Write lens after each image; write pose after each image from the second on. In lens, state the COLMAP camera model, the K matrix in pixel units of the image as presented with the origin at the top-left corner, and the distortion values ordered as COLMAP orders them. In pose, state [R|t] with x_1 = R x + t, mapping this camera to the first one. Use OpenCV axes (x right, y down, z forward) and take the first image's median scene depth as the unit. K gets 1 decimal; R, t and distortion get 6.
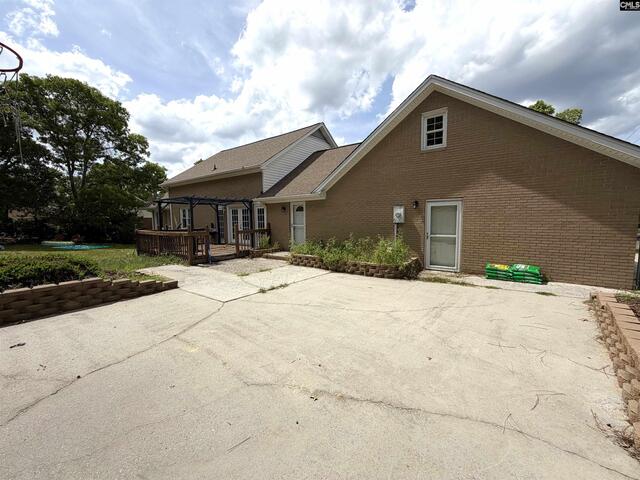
lens RADIAL K [[257.6, 0, 320.0], [0, 257.6, 240.0], [0, 0, 1]] dist [-0.000529, -0.000328]
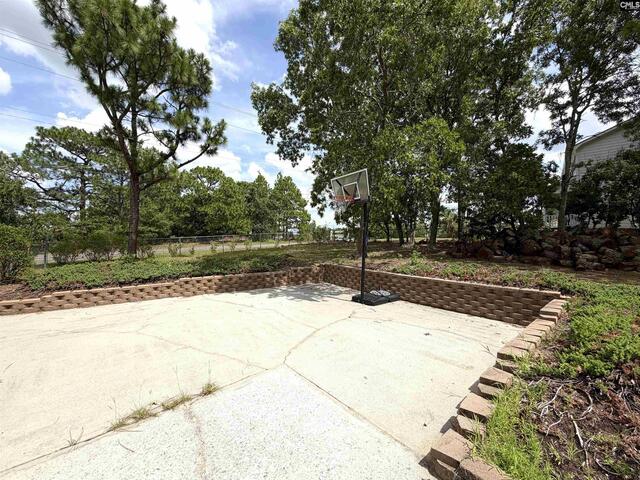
lens RADIAL K [[257.6, 0, 320.0], [0, 257.6, 240.0], [0, 0, 1]] dist [-0.000529, -0.000328]
pose [[-0.976818, -0.001544, 0.214064, -0.727179], [0.013161, 0.997649, 0.067248, -0.151261], [-0.213665, 0.068507, -0.974502, 1.932281]]
